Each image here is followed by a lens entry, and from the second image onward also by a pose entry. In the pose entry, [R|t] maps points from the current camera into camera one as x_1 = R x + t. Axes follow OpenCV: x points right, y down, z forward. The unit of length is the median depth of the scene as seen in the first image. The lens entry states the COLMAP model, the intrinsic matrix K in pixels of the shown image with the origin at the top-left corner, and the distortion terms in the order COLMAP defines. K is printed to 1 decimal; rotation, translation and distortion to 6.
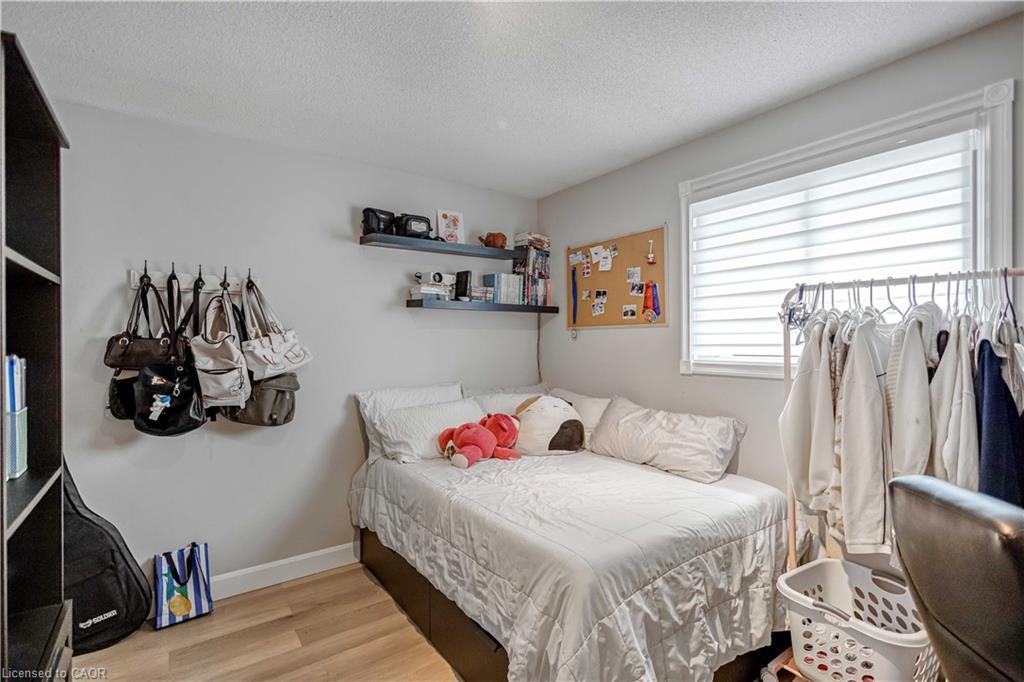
lens RADIAL K [[476.1, 0, 510.8], [0, 476.1, 341.9], [0, 0, 1]] dist [-0.002292, -0.000989]
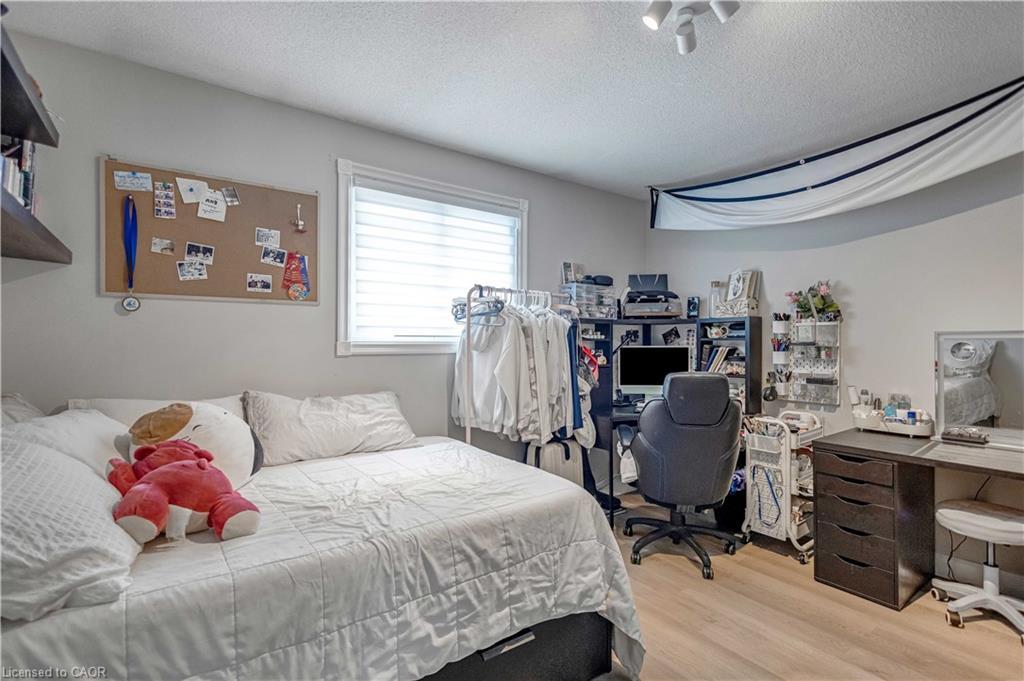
lens RADIAL K [[476.1, 0, 510.8], [0, 476.1, 342.3], [0, 0, 1]] dist [-0.002292, -0.000989]
pose [[-0.008363, 0.004810, 0.999953, -0.562000], [-0.002336, 0.999986, -0.004830, 0.039802], [-0.999962, -0.002376, -0.008352, 0.605965]]
